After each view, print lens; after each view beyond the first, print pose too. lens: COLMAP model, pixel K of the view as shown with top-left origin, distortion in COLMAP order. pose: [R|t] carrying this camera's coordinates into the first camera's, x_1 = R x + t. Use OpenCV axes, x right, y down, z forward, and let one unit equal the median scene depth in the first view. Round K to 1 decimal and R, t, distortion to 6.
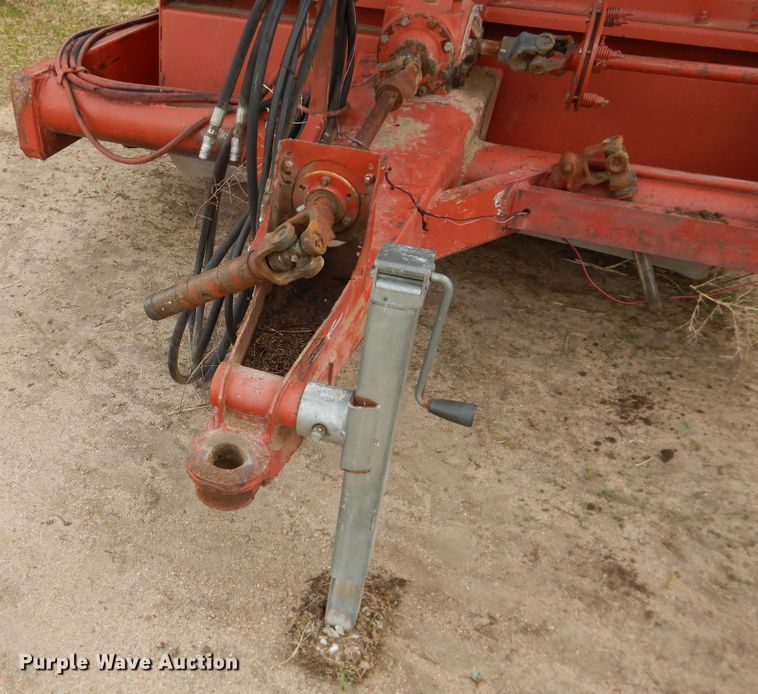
lens RADIAL K [[688.8, 0, 256.5], [0, 688.8, 379.0], [0, 0, 1]] dist [0.014335, -0.002846]
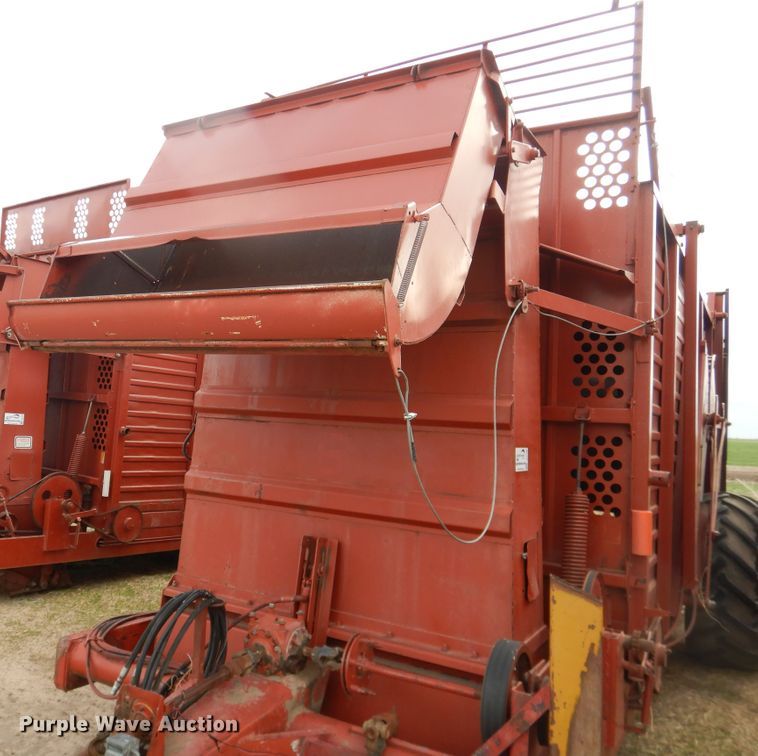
lens RADIAL K [[808.4, 0, 297.3], [0, 808.4, 366.9], [0, 0, 1]] dist [-0.003861, 0.010764]
pose [[0.969843, 0.019179, -0.242975, 0.779114], [-0.179504, 0.730561, -0.658832, 0.312822], [0.164872, 0.682578, 0.711972, -0.873881]]
